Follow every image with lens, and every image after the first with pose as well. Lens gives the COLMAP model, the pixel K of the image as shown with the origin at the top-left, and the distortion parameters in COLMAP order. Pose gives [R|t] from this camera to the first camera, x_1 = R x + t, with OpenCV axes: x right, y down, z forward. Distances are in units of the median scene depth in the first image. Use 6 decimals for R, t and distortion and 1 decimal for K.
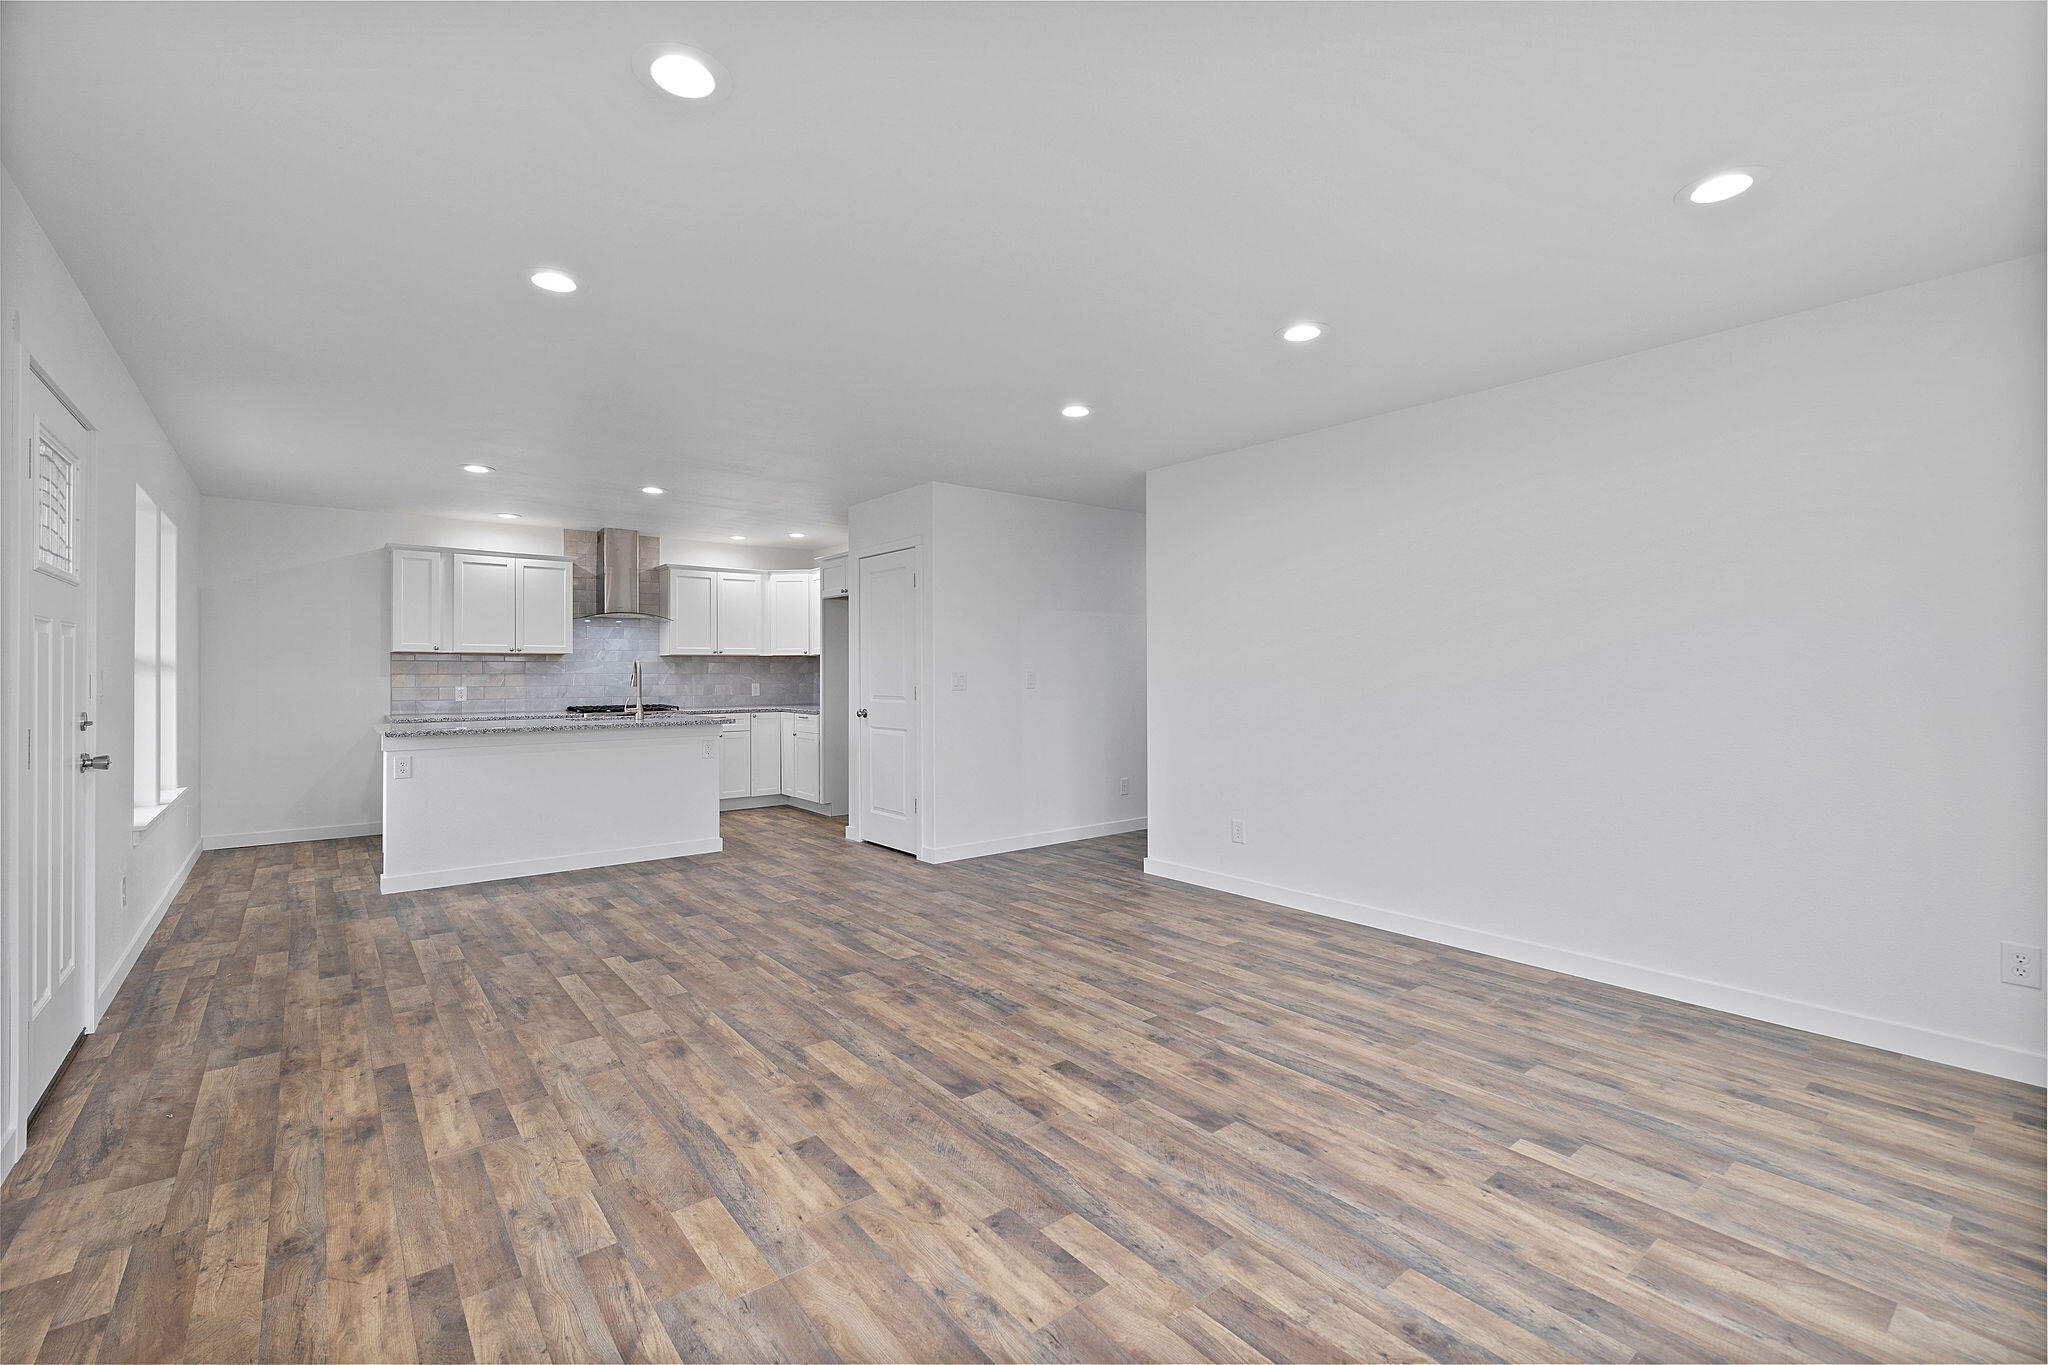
lens RADIAL K [[877.6, 0, 1015.6], [0, 877.6, 668.5], [0, 0, 1]] dist [0.000812, -0.000407]
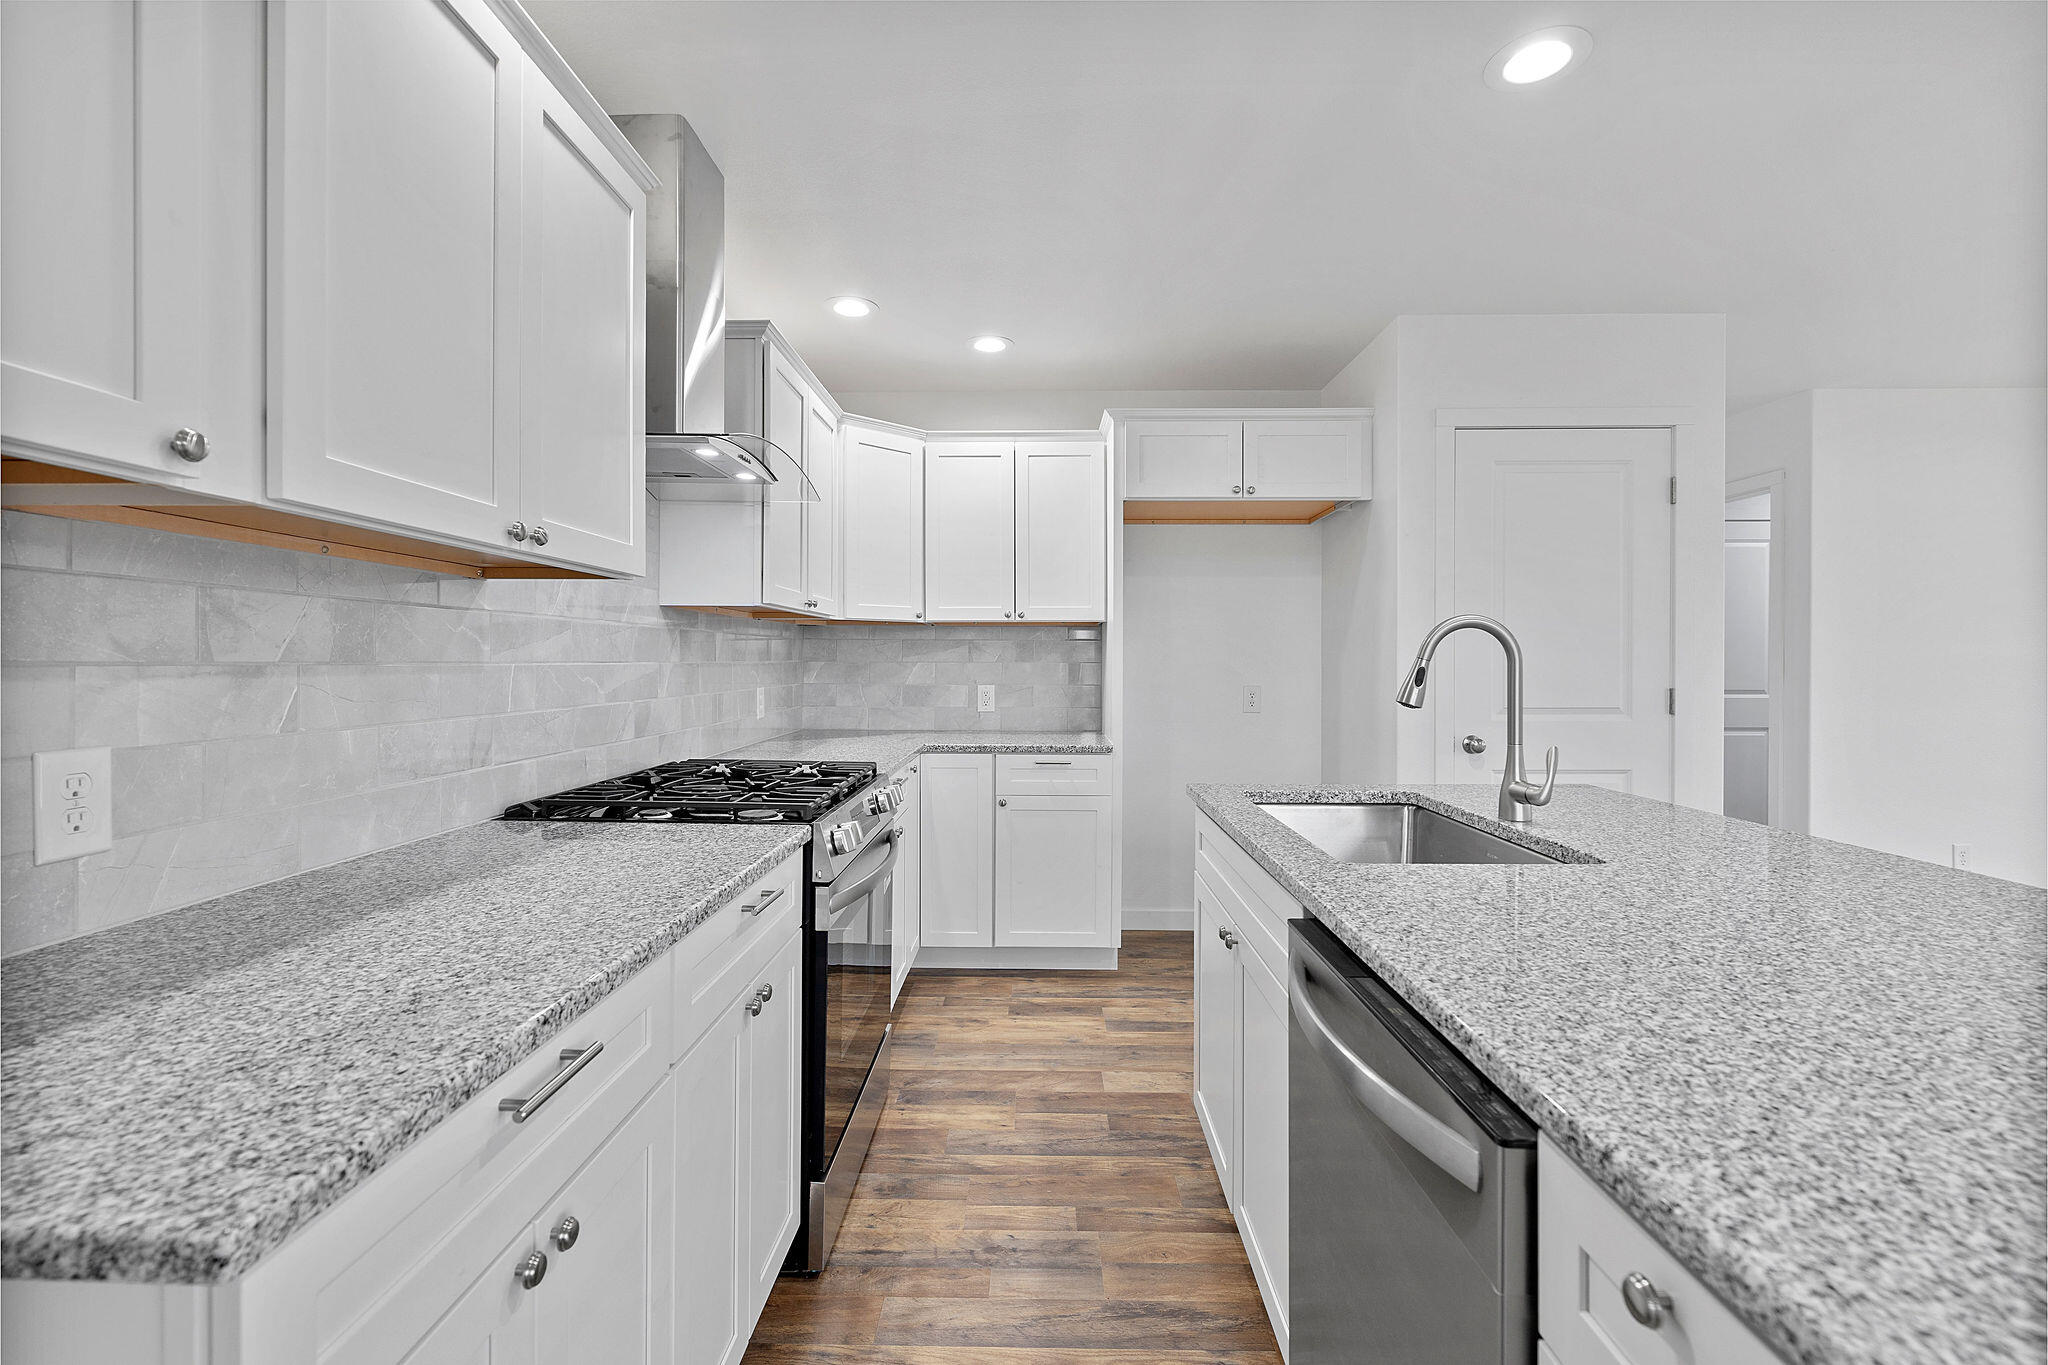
lens RADIAL K [[879.4, 0, 1022.7], [0, 879.4, 666.0], [0, 0, 1]] dist [0.001012, -0.001009]
pose [[0.639284, -0.001493, 0.768969, -1.147423], [-0.005714, 0.999961, 0.006692, 0.008524], [-0.768949, -0.008672, 0.639251, 1.414546]]
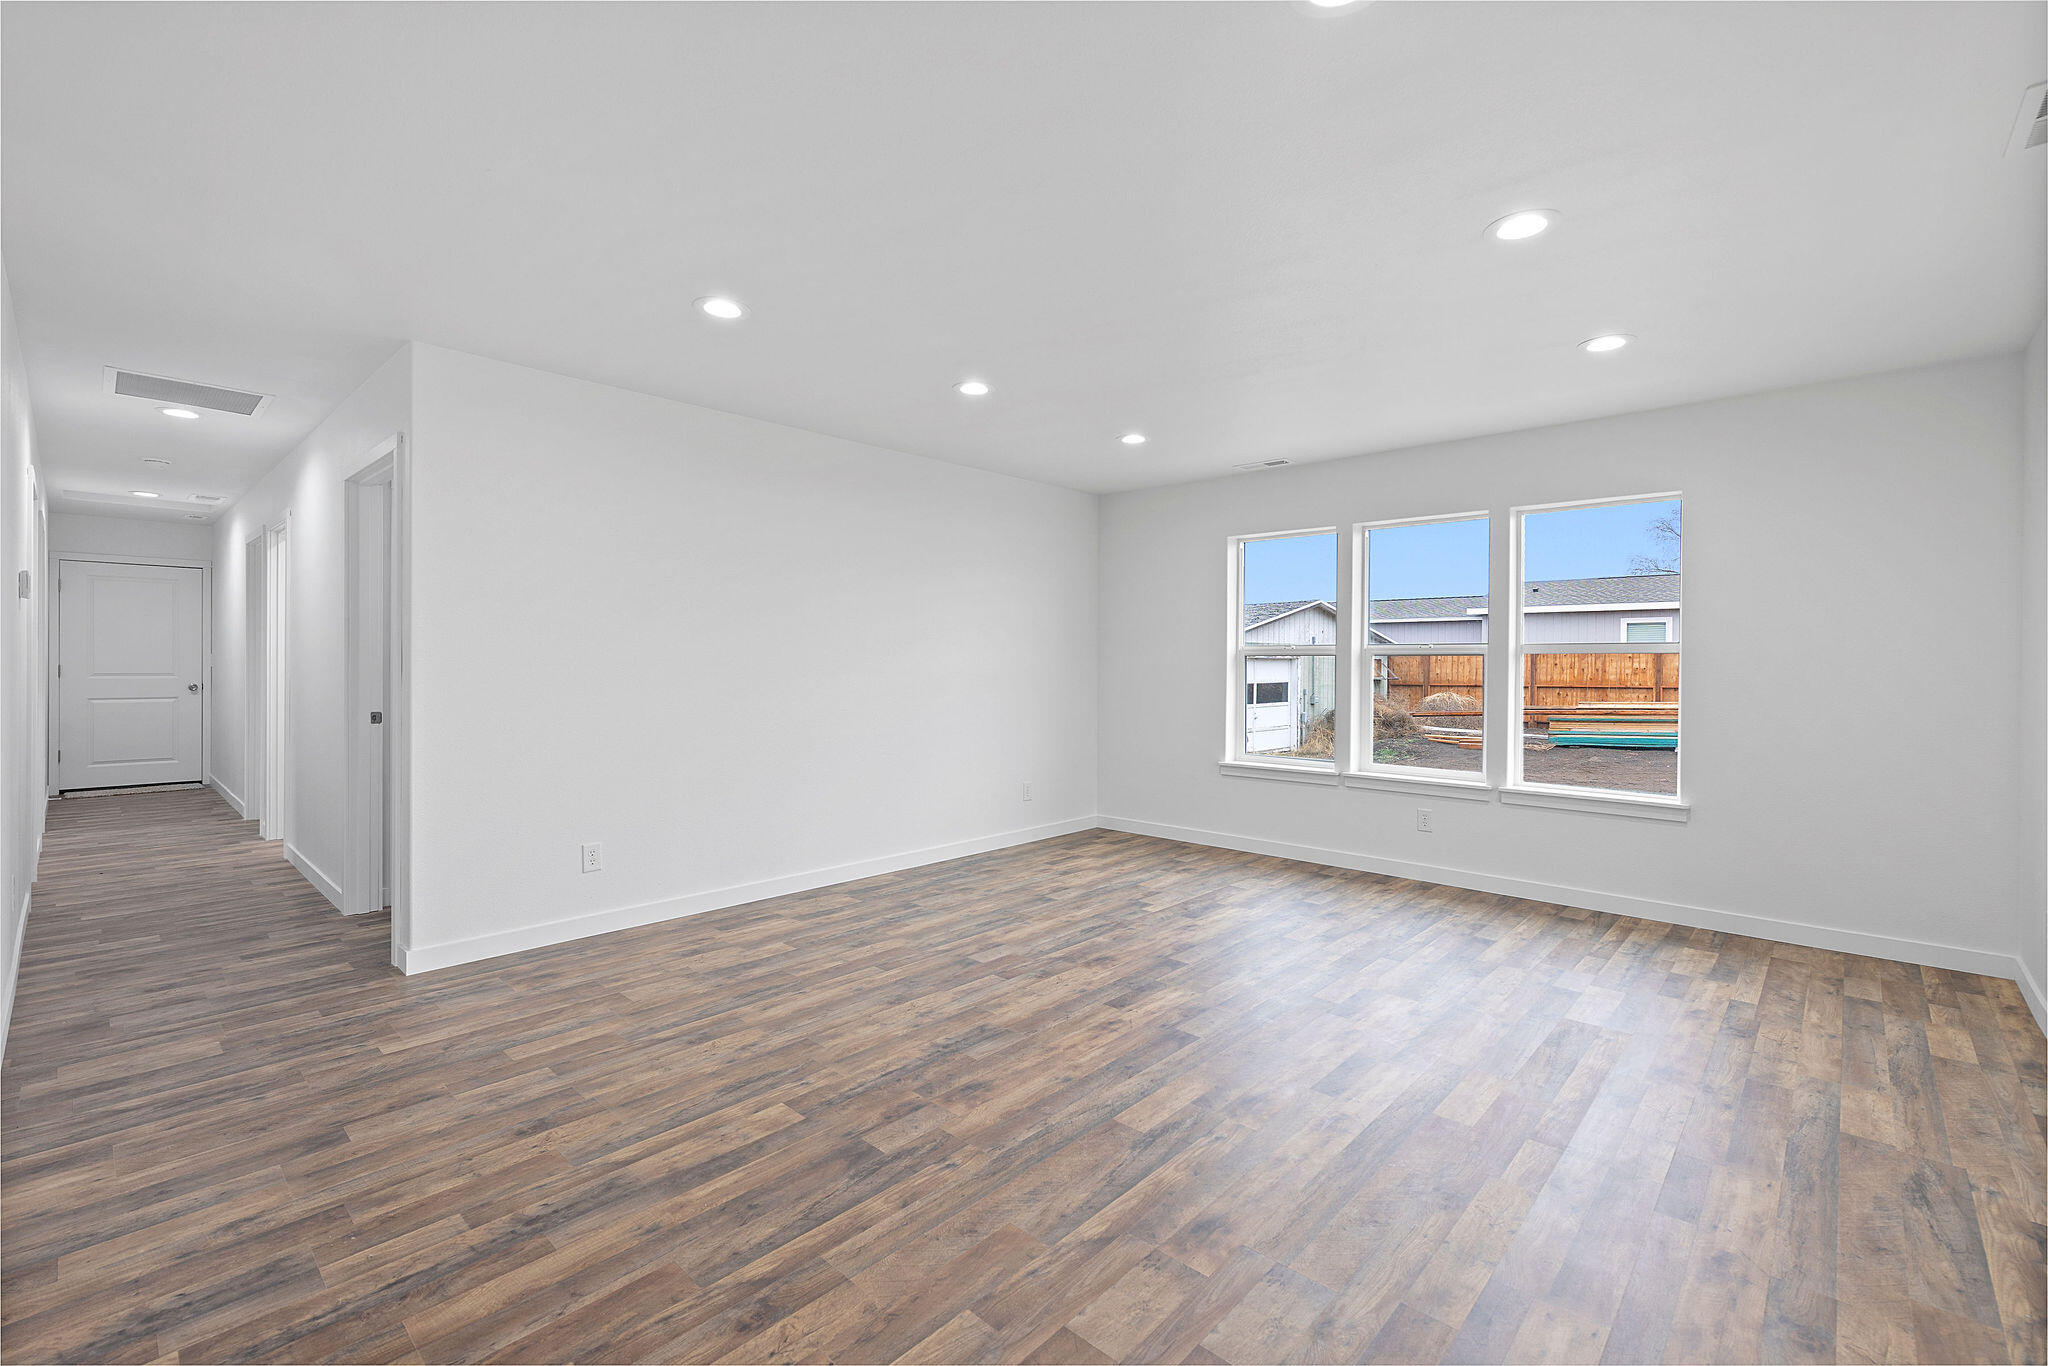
lens RADIAL K [[887.5, 0, 1027.2], [0, 887.5, 658.3], [0, 0, 1]] dist [0.001182, 0.000829]
pose [[-0.148464, 0.003814, 0.988910, -0.747815], [-0.010698, 0.999928, -0.005462, 0.005343], [-0.988860, -0.011391, -0.148412, 0.896189]]
